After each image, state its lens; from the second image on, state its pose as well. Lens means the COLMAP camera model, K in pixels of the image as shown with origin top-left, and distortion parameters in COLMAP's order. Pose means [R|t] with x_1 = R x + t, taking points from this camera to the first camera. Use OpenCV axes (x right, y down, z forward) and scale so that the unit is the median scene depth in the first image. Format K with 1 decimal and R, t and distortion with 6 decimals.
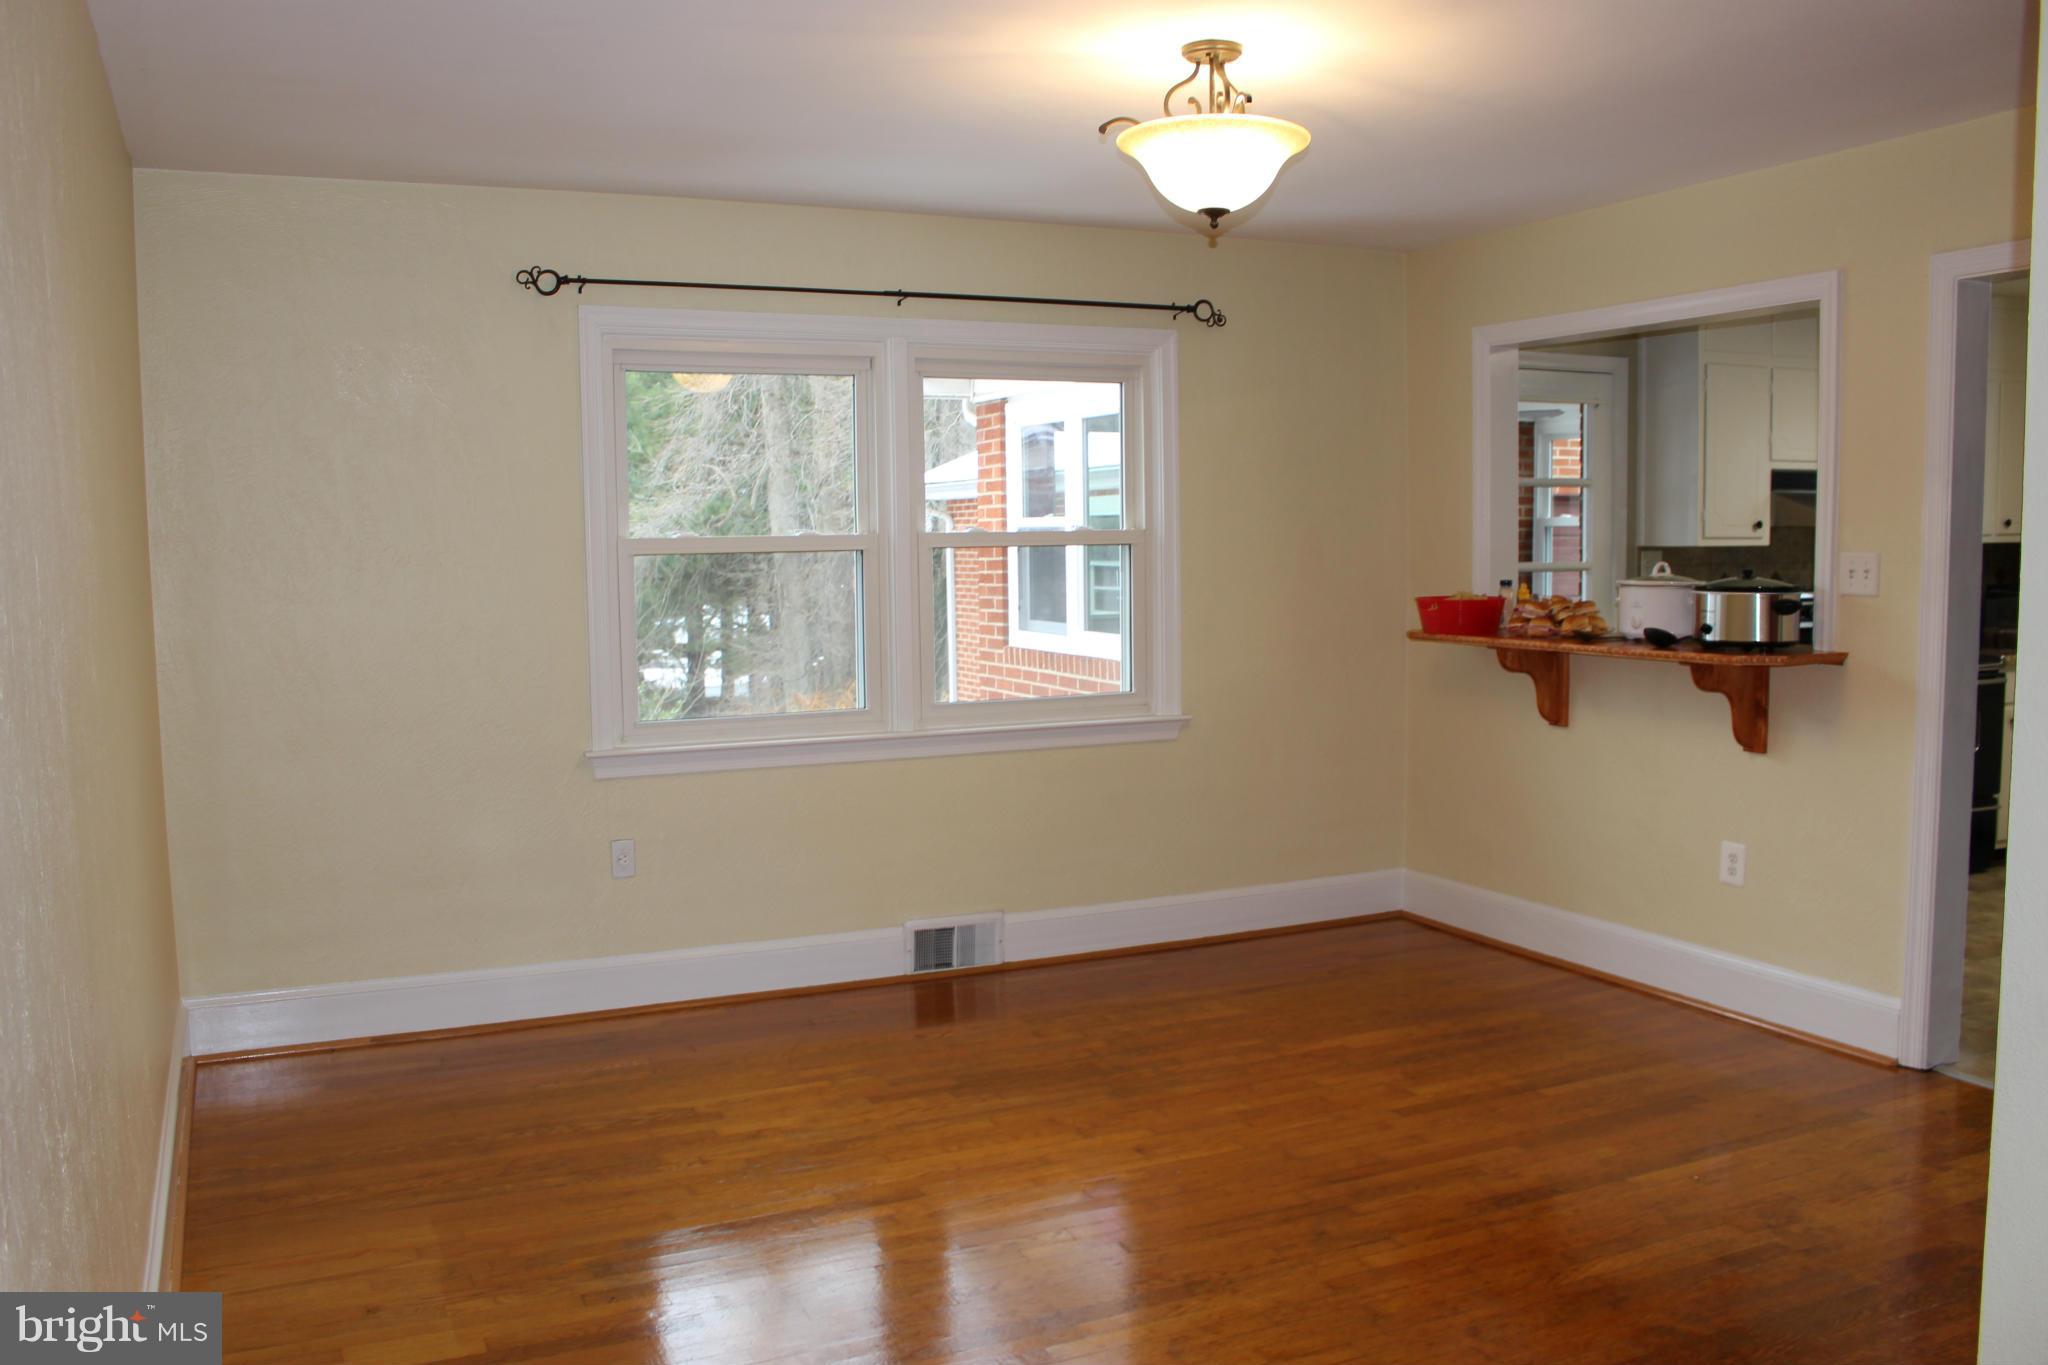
lens RADIAL K [[1702.0, 0, 1023.3], [0, 1702.0, 678.9], [0, 0, 1]] dist [-0.116975, 0.051290]
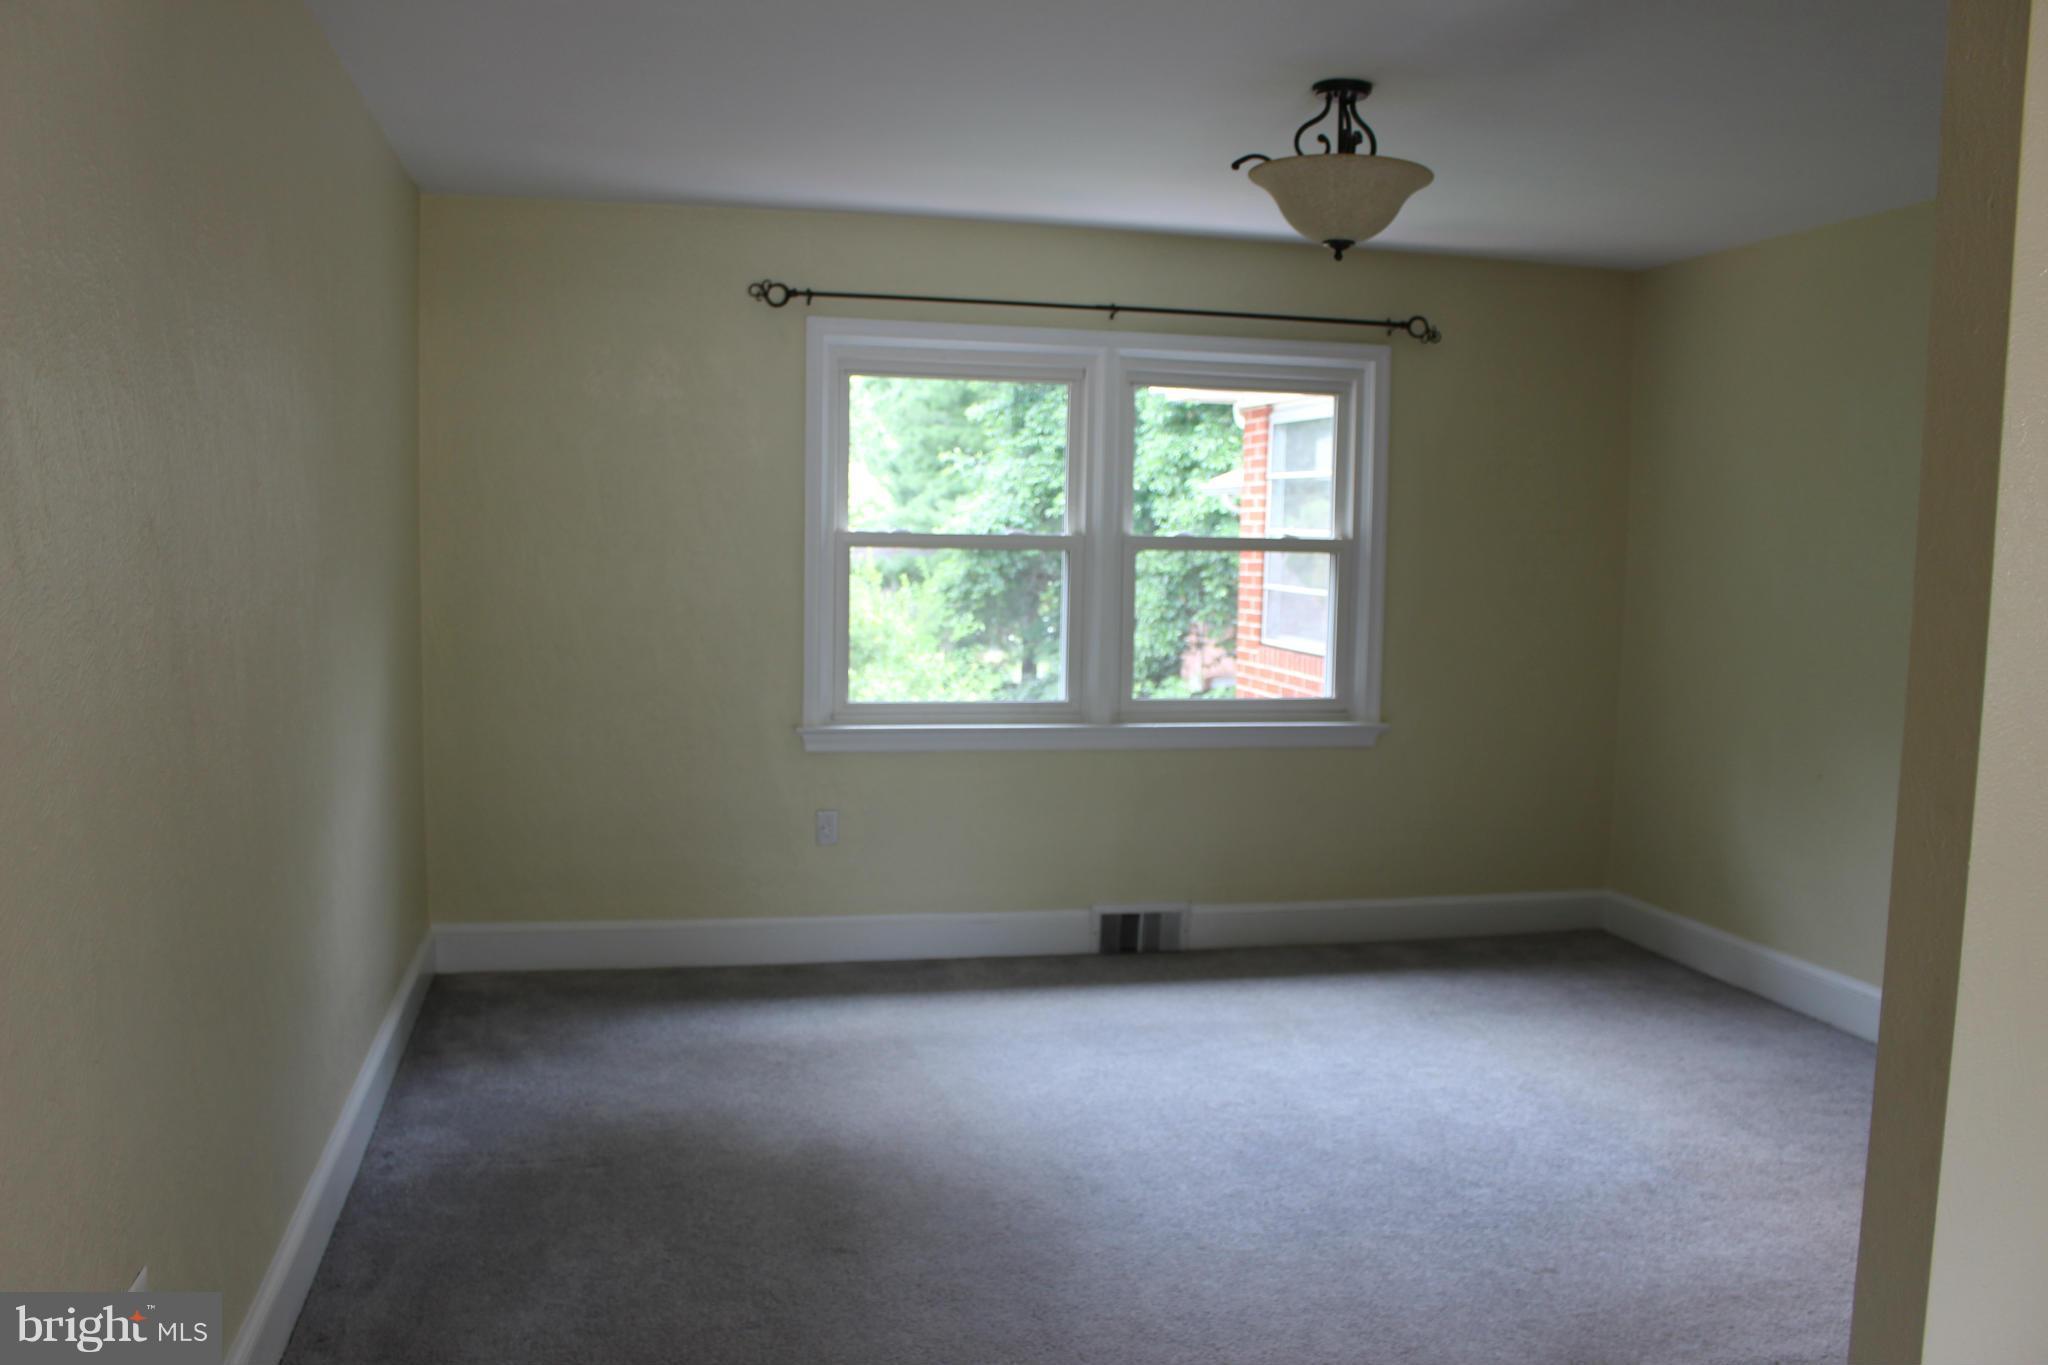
lens RADIAL K [[1702.0, 0, 1024.7], [0, 1702.0, 686.5], [0, 0, 1]] dist [-0.116975, 0.051290]
pose [[0.977189, 0.053809, -0.205442, 0.096866], [-0.051733, 0.998541, 0.015467, -0.006449], [0.205974, -0.004486, 0.978547, -0.036289]]
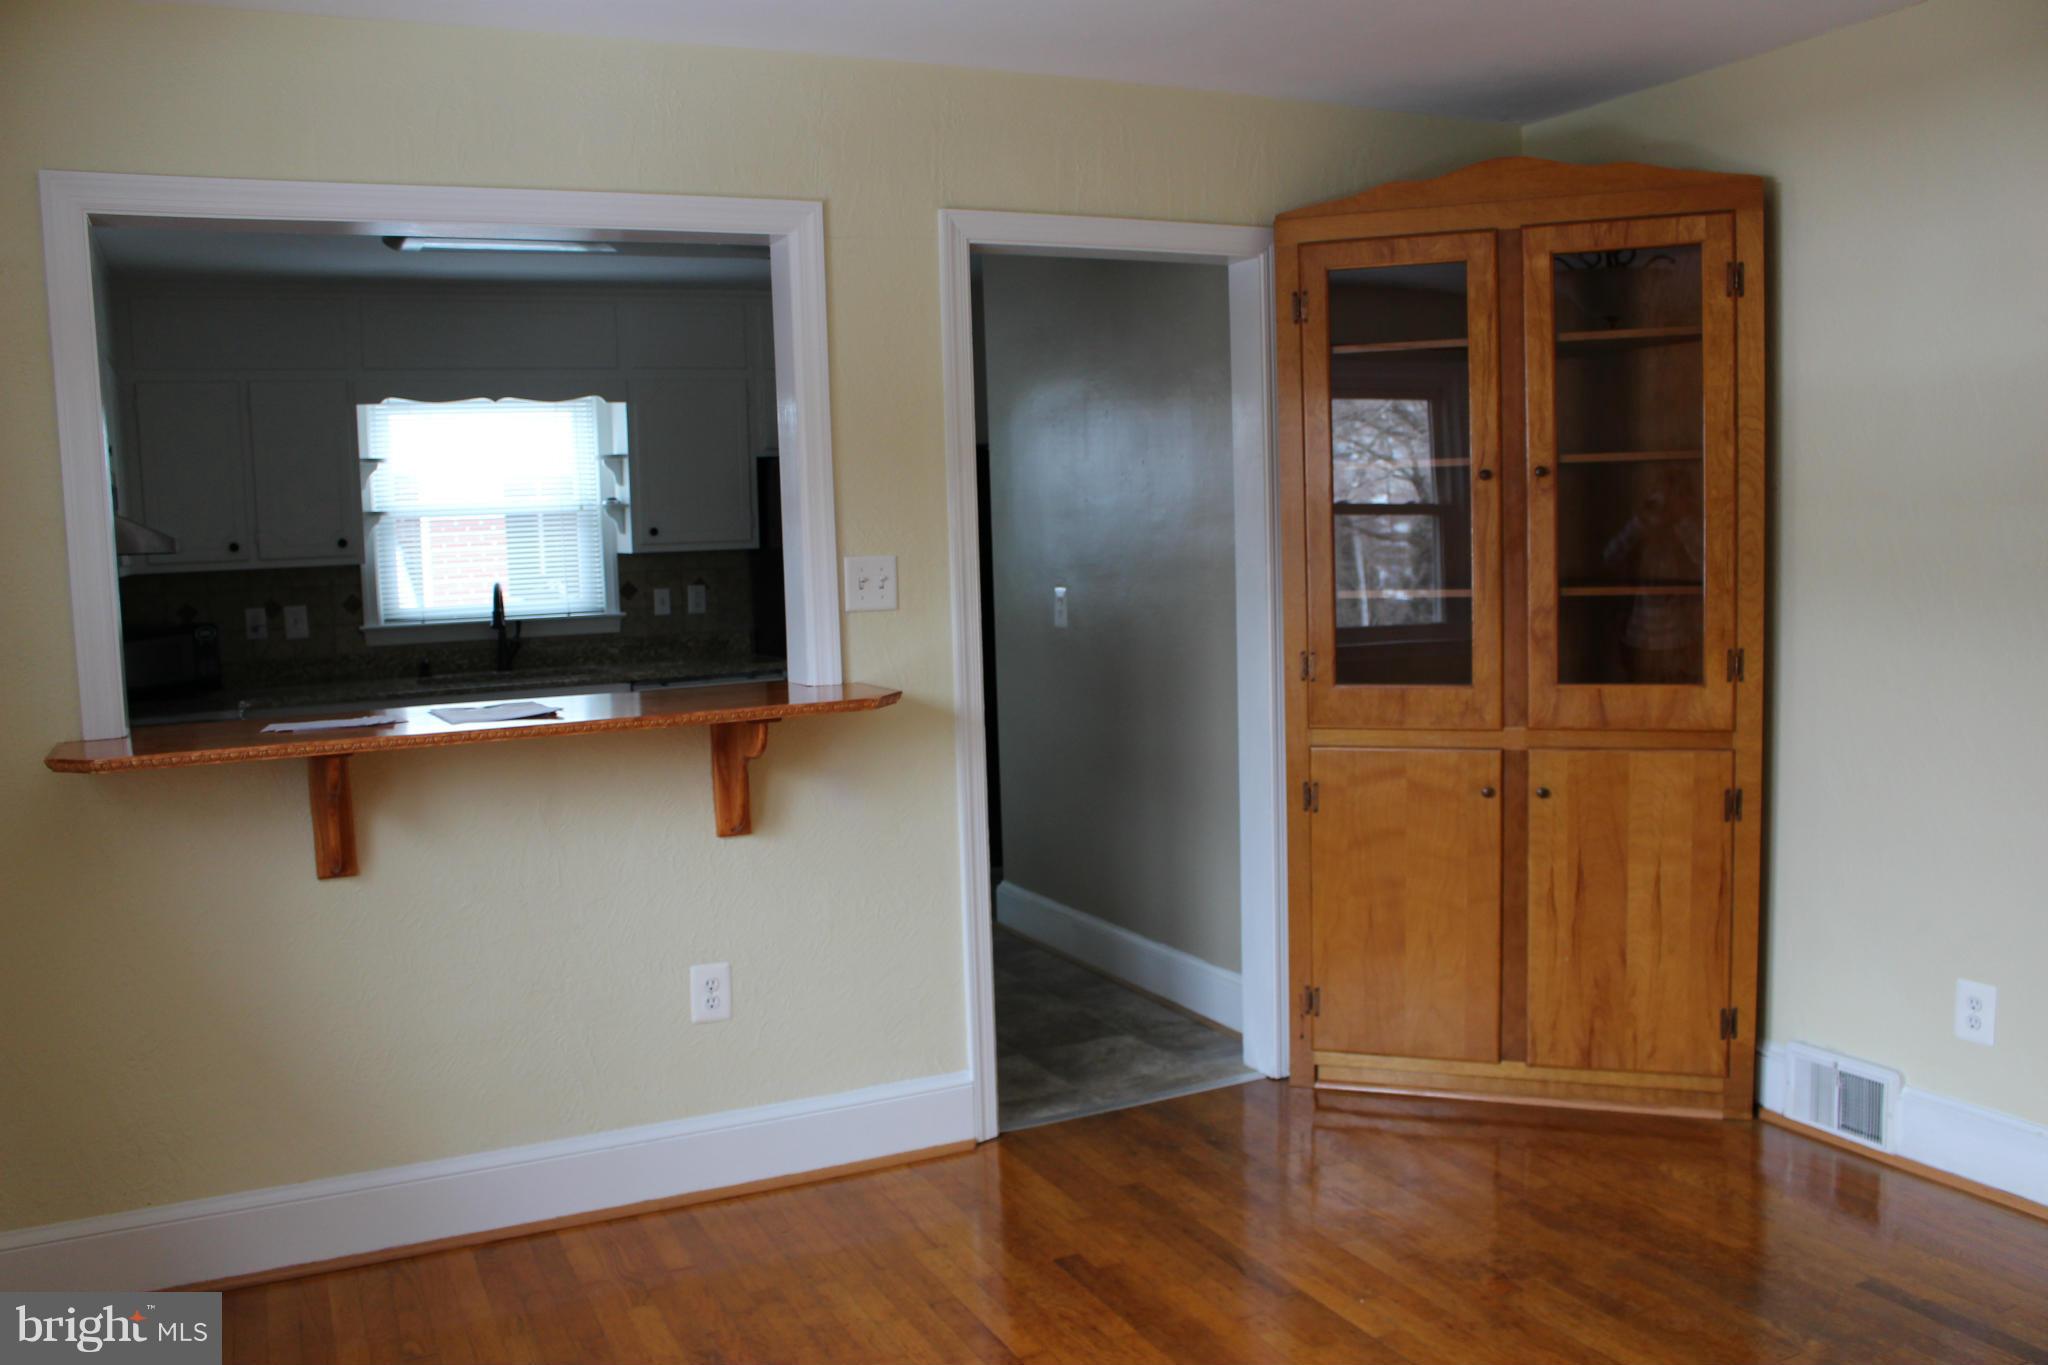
lens RADIAL K [[1702.0, 0, 1024.8], [0, 1702.0, 684.2], [0, 0, 1]] dist [-0.116975, 0.051290]
pose [[0.011059, -0.085761, 0.996254, -0.302073], [0.123661, 0.988784, 0.083745, -0.068729], [-0.992263, 0.122272, 0.021540, 0.842968]]
